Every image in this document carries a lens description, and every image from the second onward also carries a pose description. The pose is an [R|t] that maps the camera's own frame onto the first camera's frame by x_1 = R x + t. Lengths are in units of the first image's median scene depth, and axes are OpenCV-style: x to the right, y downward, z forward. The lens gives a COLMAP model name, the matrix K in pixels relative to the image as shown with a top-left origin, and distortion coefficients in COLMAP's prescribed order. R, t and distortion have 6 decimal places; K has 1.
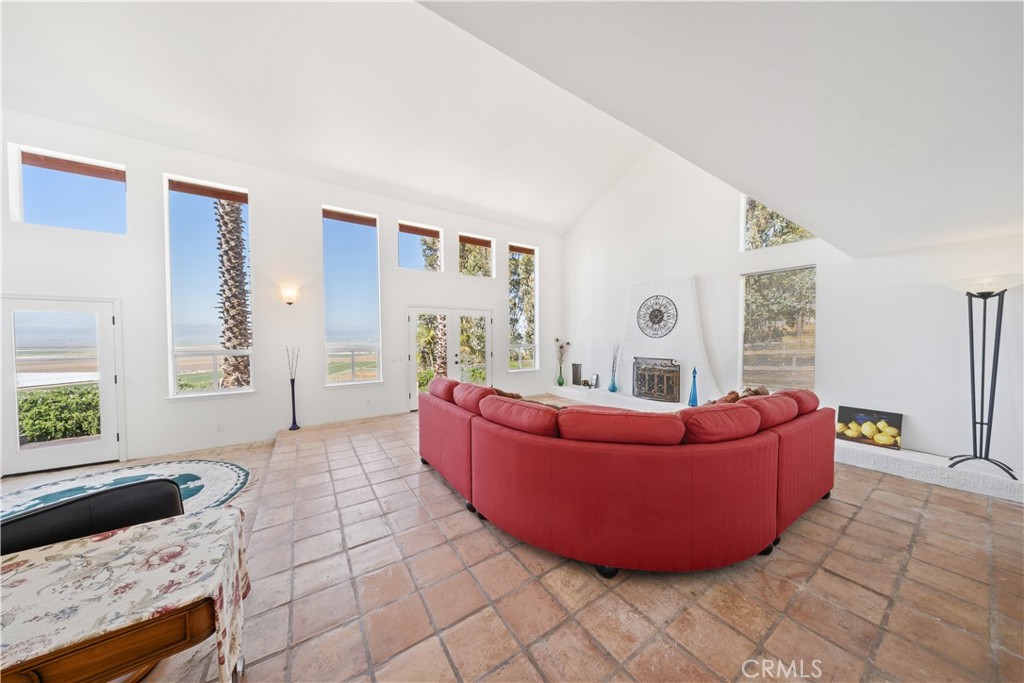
lens RADIAL K [[307.2, 0, 509.3], [0, 307.2, 344.4], [0, 0, 1]] dist [-0.000030, -0.000059]
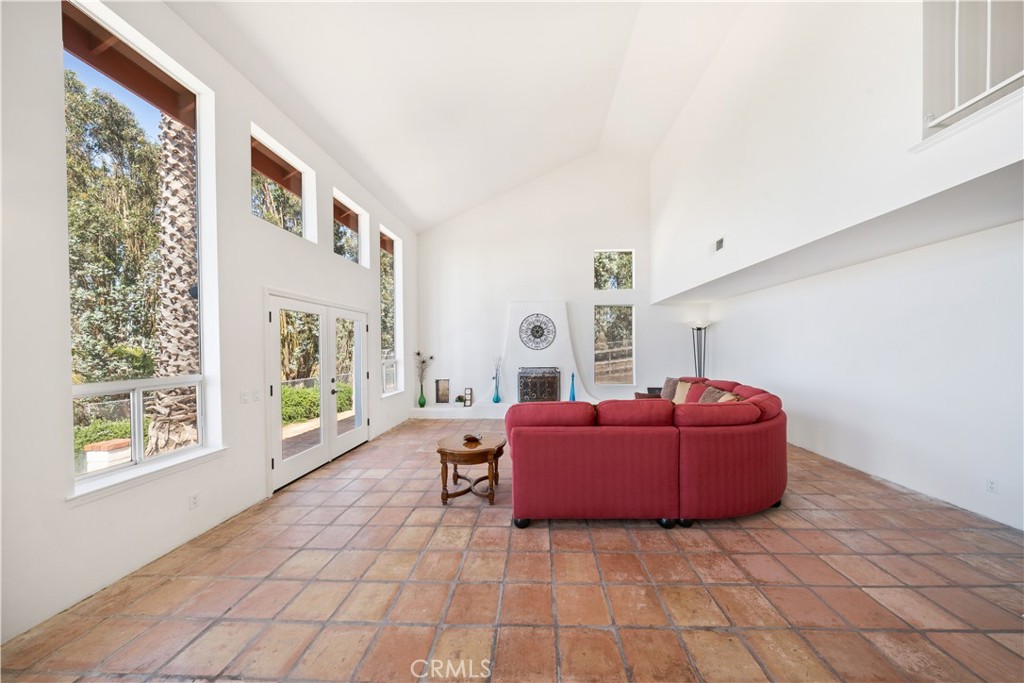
lens RADIAL K [[319.5, 0, 515.8], [0, 319.5, 353.9], [0, 0, 1]] dist [-0.000052, -0.000188]
pose [[0.586799, -0.017016, 0.809554, -0.551554], [0.028021, 0.999607, 0.000701, -0.009524], [-0.809248, 0.022273, 0.587045, 0.358067]]
